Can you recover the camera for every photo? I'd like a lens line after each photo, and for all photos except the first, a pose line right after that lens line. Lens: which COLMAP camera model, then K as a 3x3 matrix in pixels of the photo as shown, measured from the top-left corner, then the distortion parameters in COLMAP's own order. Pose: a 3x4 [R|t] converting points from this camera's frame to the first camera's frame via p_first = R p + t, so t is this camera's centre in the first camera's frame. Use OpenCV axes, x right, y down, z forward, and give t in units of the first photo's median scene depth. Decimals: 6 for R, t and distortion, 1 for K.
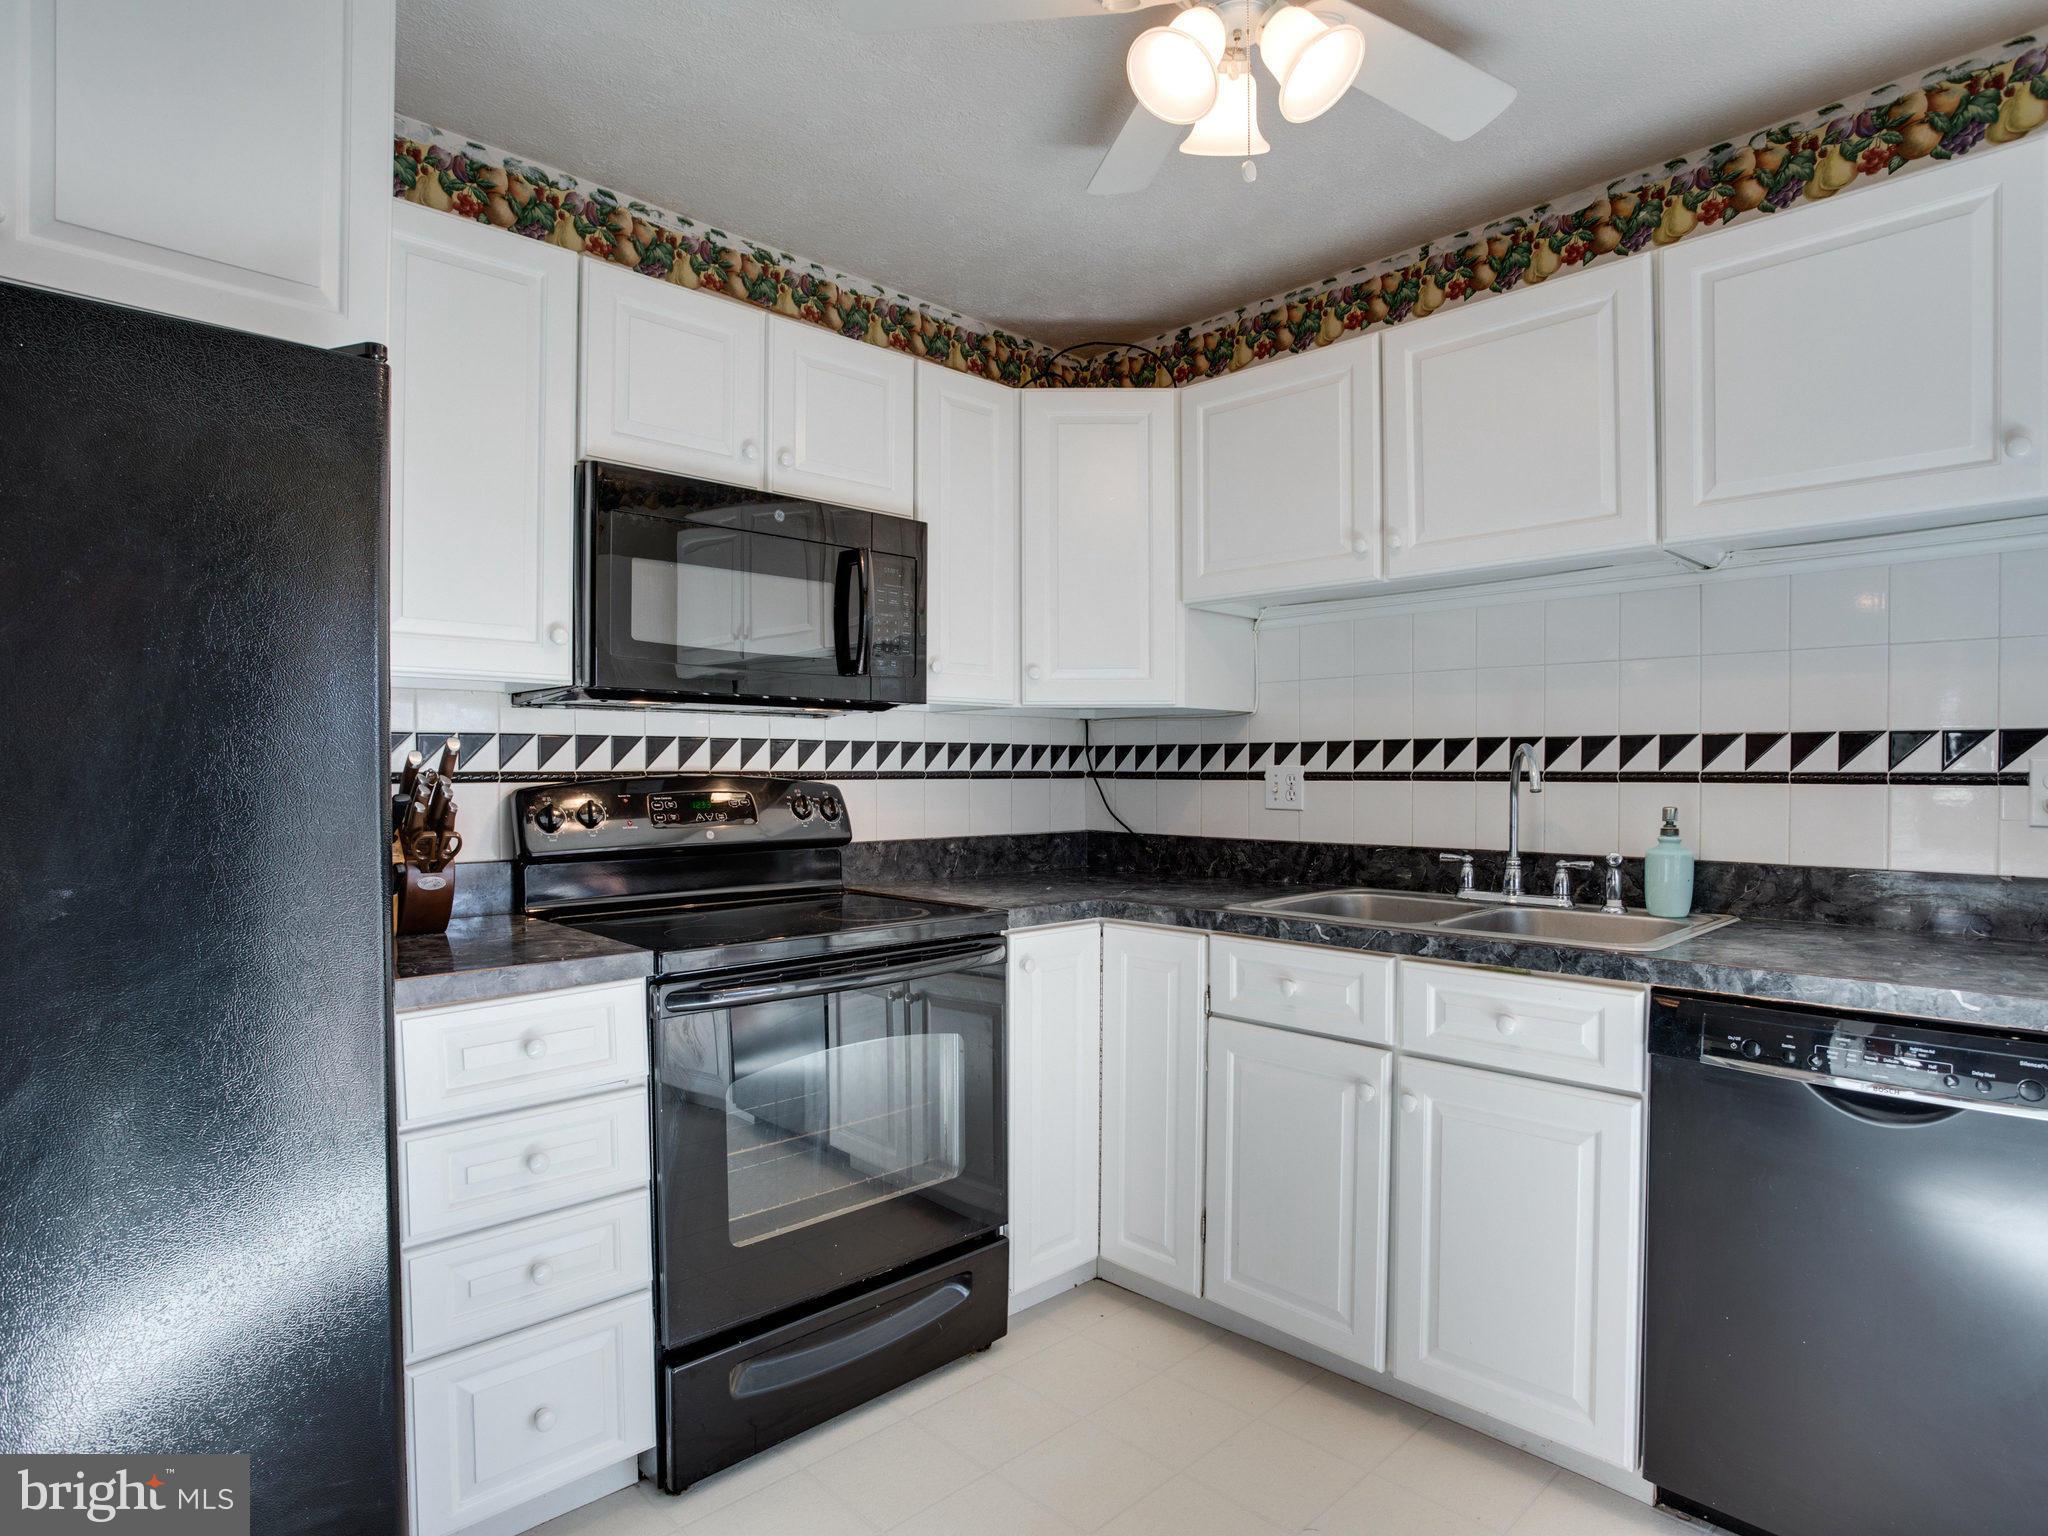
lens RADIAL K [[1157.7, 0, 1007.7], [0, 1157.7, 775.4], [0, 0, 1]] dist [-0.054245, 0.022940]
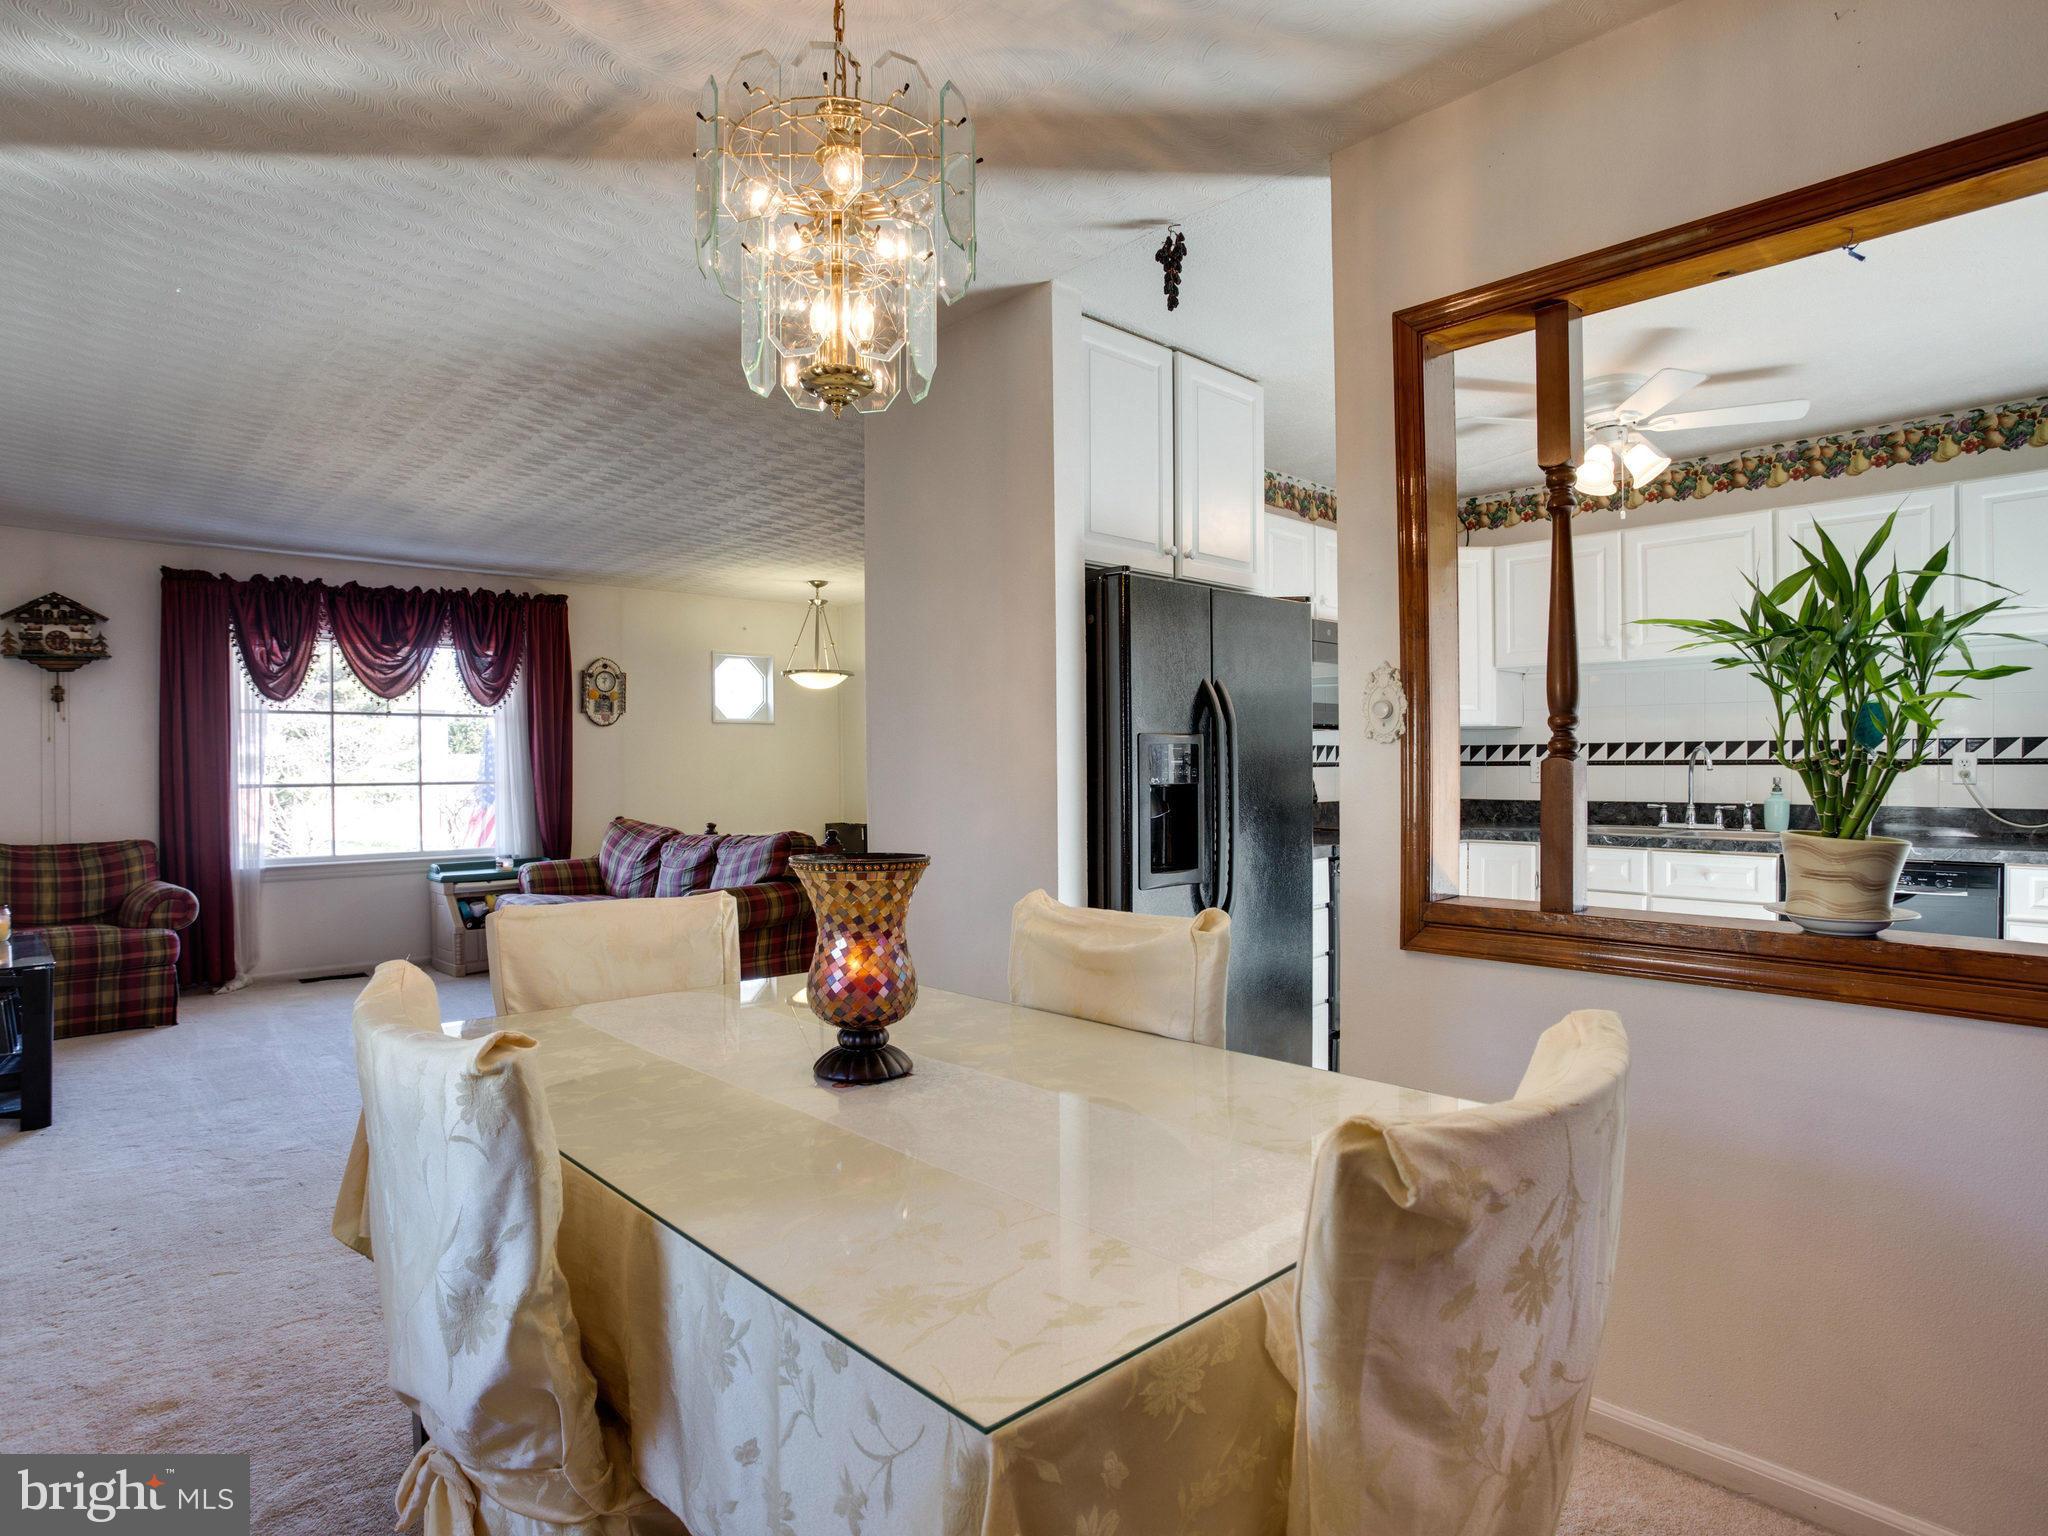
lens RADIAL K [[1157.7, 0, 1008.4], [0, 1157.7, 771.7], [0, 0, 1]] dist [-0.054245, 0.022940]
pose [[0.999971, -0.004837, -0.005880, -0.646104], [0.004850, 0.999986, 0.002220, 0.006056], [0.005869, -0.002249, 0.999980, -0.853082]]
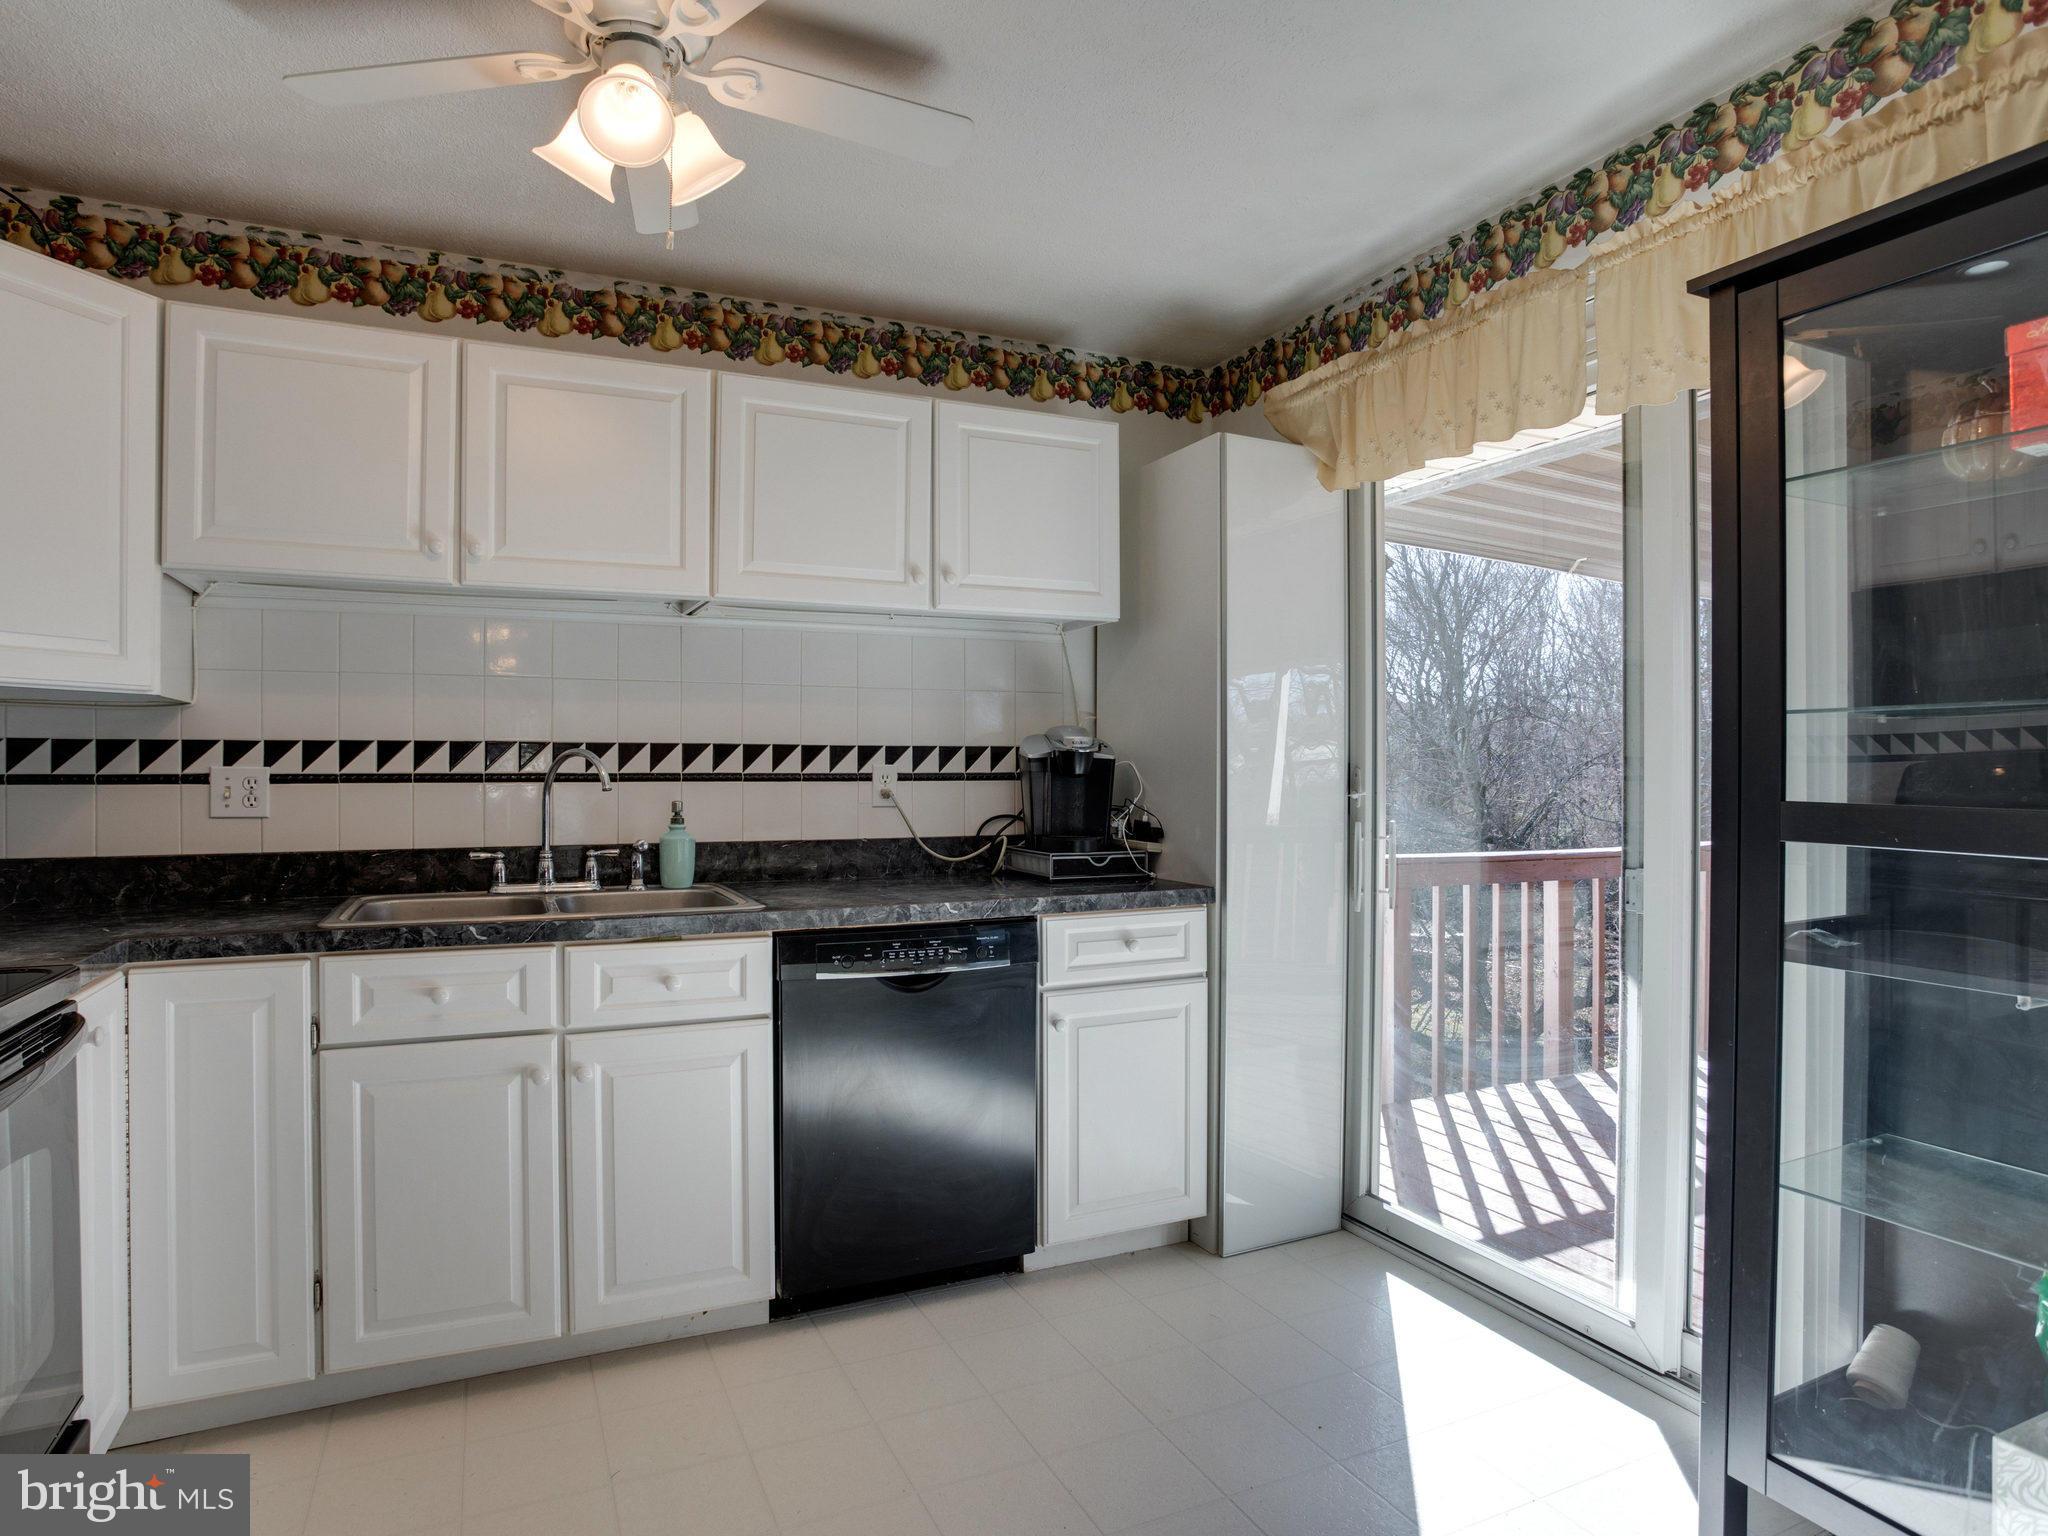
lens RADIAL K [[1157.7, 0, 1021.4], [0, 1157.7, 769.7], [0, 0, 1]] dist [-0.054245, 0.022940]
pose [[0.321897, 0.002033, 0.946773, -0.435046], [0.005142, 0.999979, -0.003895, -0.000151], [-0.946761, 0.006122, 0.321879, 0.195670]]
